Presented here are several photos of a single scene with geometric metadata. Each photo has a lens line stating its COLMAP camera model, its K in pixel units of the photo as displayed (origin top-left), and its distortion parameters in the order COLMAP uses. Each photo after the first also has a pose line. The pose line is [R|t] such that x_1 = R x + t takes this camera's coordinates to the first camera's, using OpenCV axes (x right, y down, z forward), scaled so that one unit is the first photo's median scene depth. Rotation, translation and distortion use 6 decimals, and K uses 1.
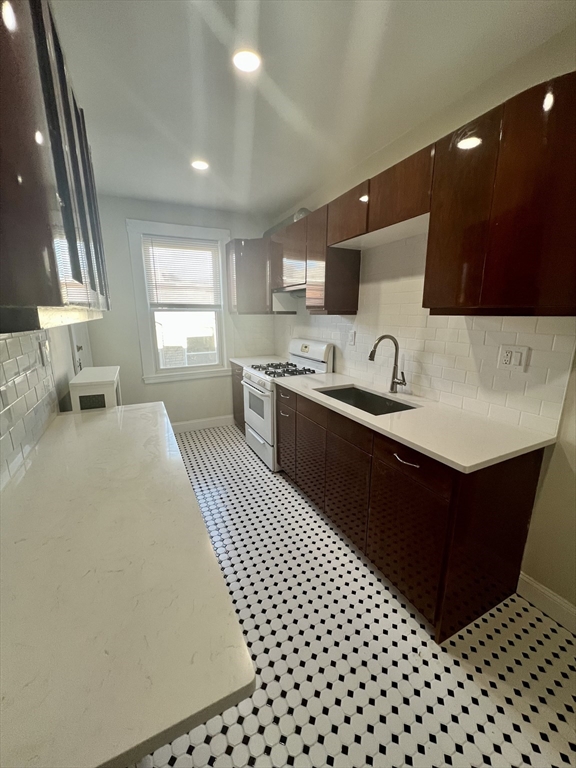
lens RADIAL K [[308.9, 0, 289.4], [0, 308.9, 383.7], [0, 0, 1]] dist [0.001809, 0.000231]
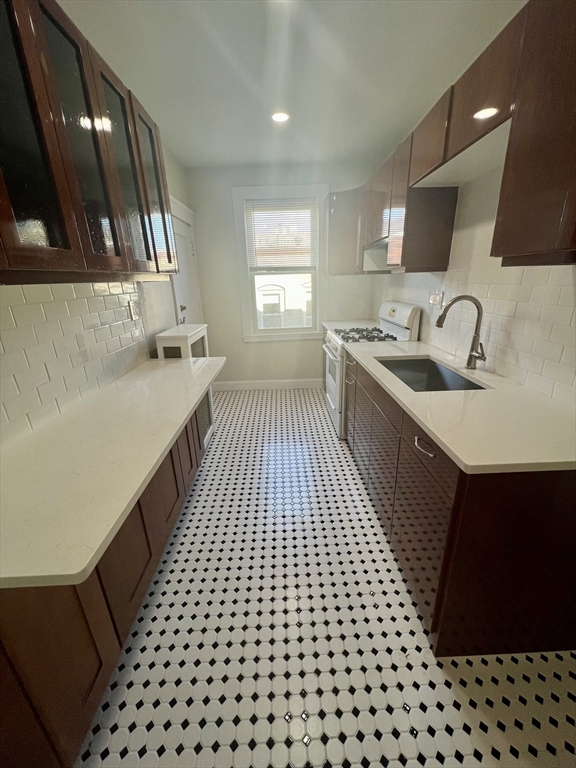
lens RADIAL K [[307.8, 0, 287.7], [0, 307.8, 383.9], [0, 0, 1]] dist [-0.000232, -0.000322]
pose [[0.906832, 0.112373, -0.406236, 0.228807], [-0.066751, 0.989930, 0.124828, -0.000286], [0.416173, -0.086081, 0.905202, 0.066360]]
